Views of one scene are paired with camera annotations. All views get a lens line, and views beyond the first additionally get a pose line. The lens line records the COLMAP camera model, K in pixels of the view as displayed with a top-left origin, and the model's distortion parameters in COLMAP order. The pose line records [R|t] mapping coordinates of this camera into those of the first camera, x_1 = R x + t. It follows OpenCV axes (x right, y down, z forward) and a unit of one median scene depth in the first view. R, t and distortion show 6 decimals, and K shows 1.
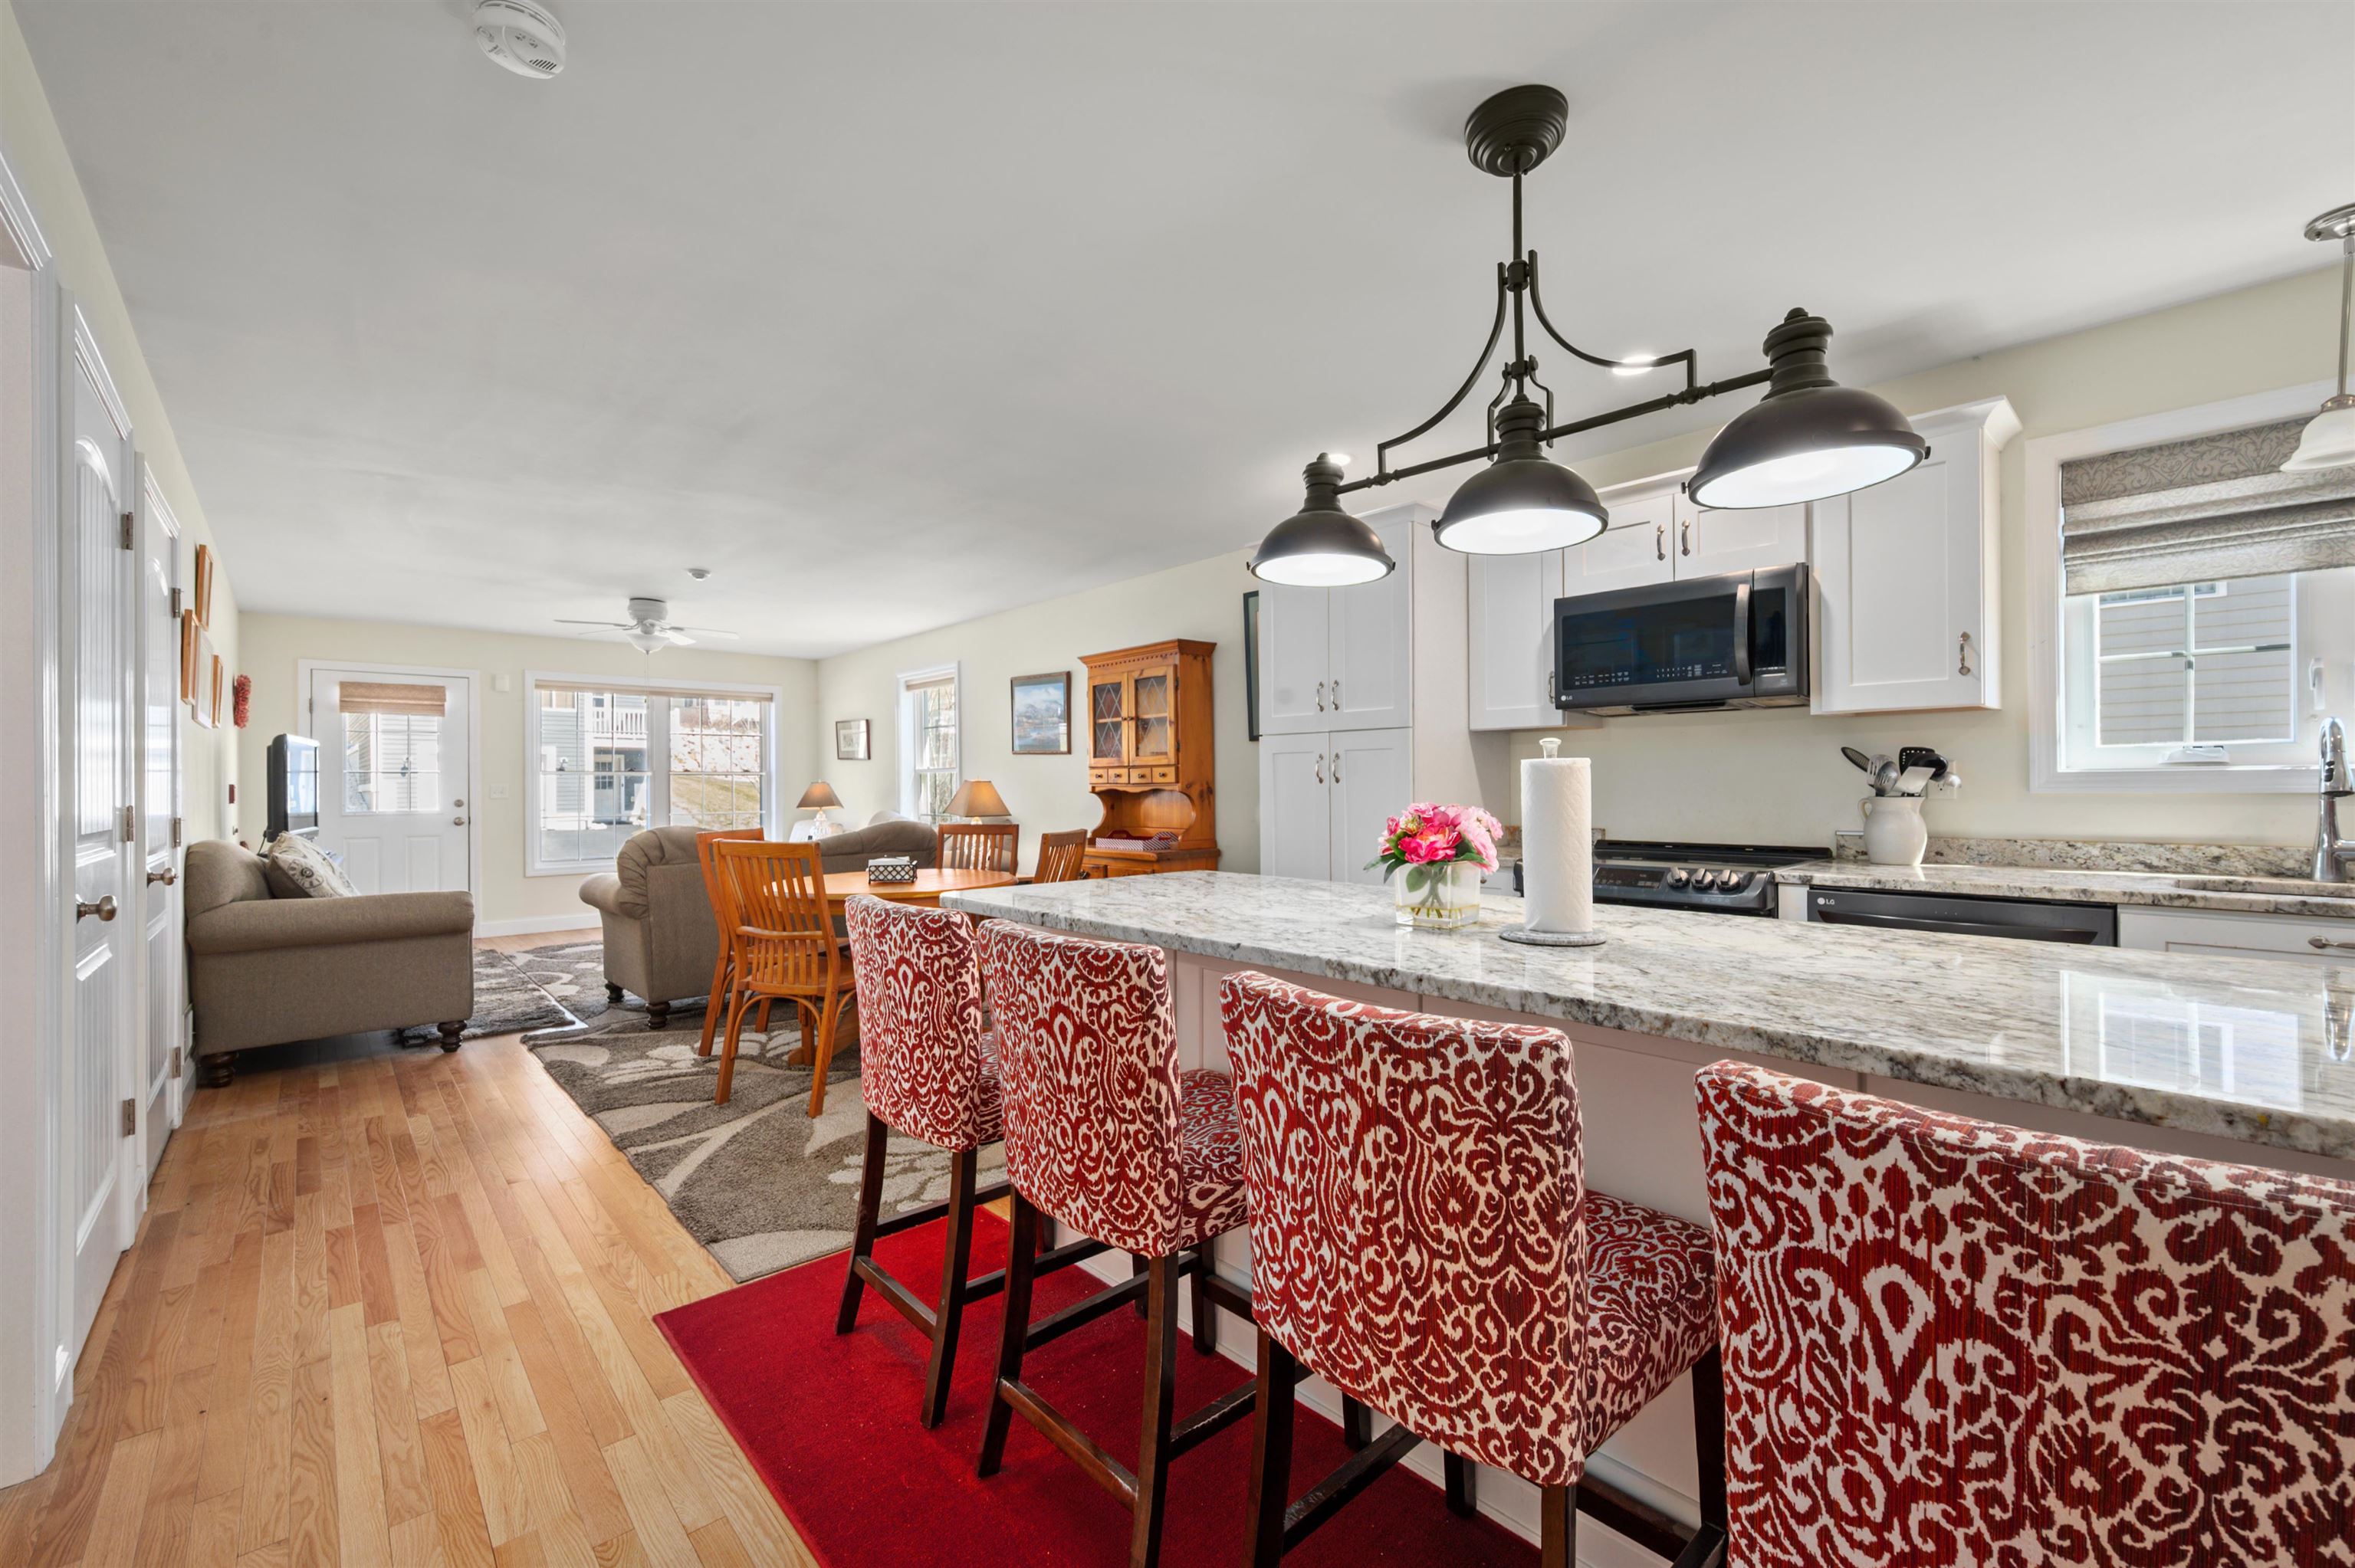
lens RADIAL K [[961.9, 0, 1178.7], [0, 961.9, 775.1], [0, 0, 1]] dist [0.003940, 0.000792]
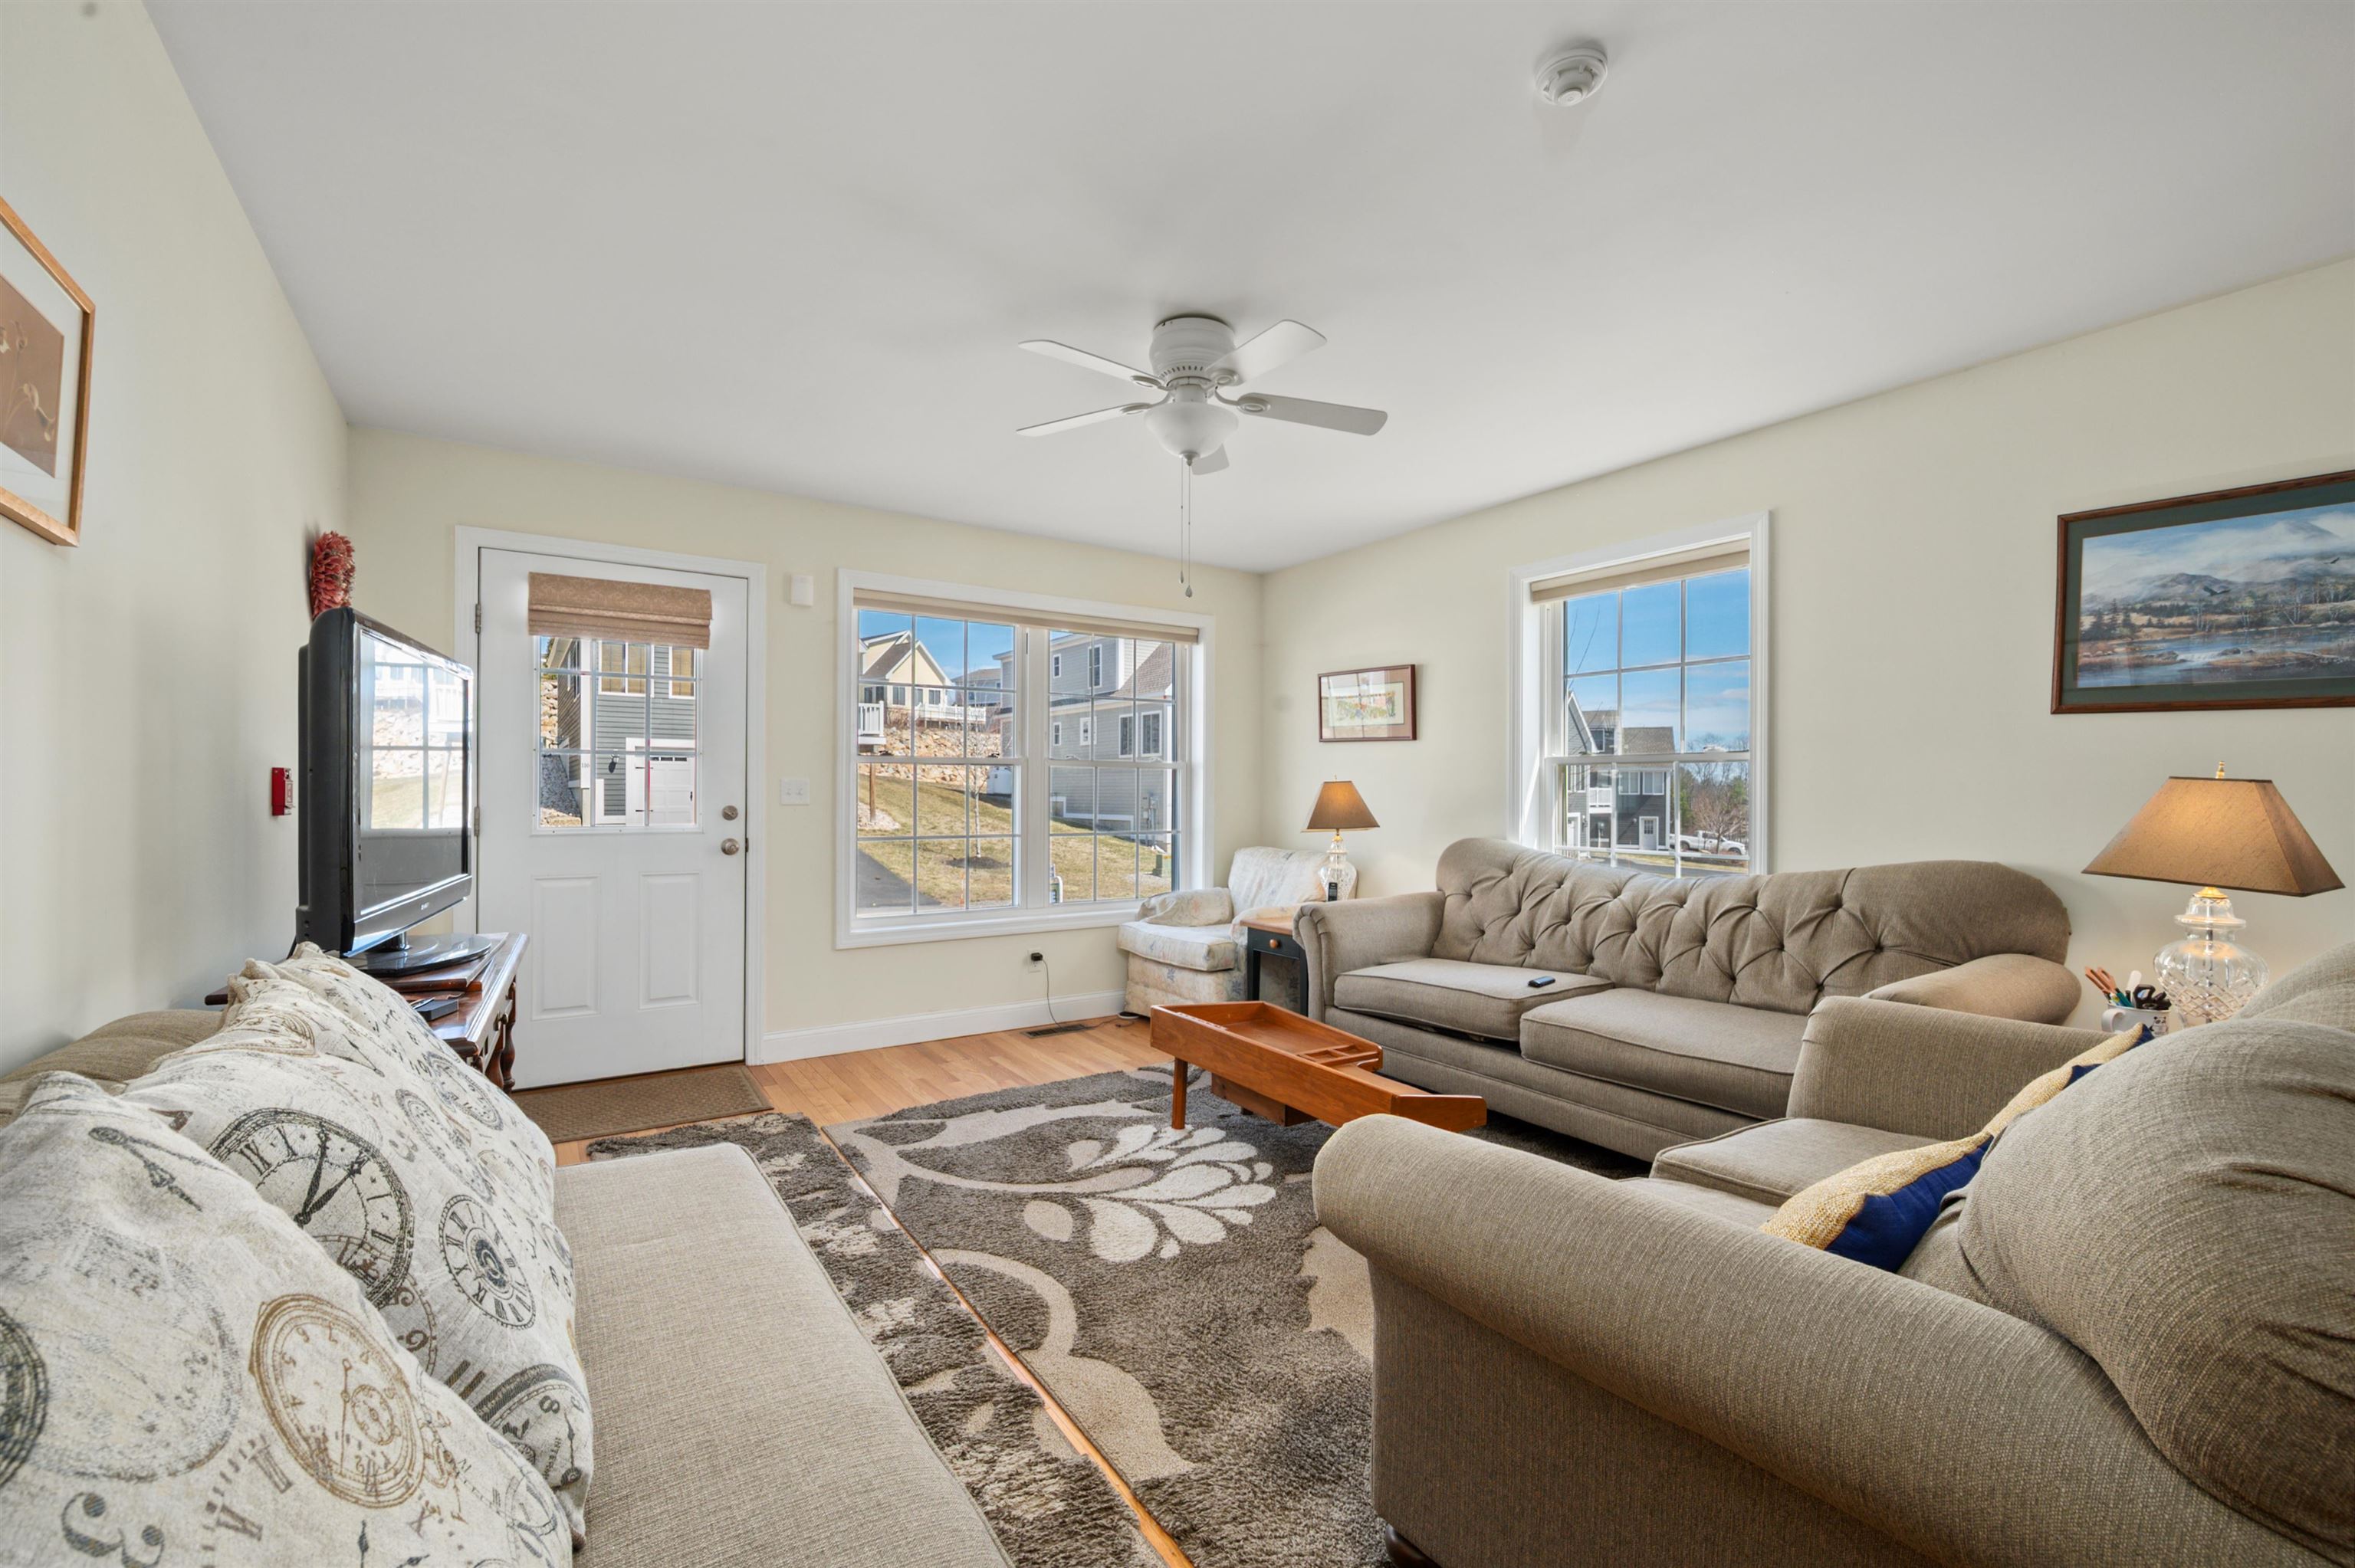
lens RADIAL K [[975.9, 0, 1179.9], [0, 975.9, 784.5], [0, 0, 1]] dist [0.001412, 0.000323]
pose [[0.989218, 0.011509, -0.145996, -2.111526], [-0.010825, 0.999926, 0.005480, 0.039956], [0.146049, -0.003840, 0.989270, 2.515474]]
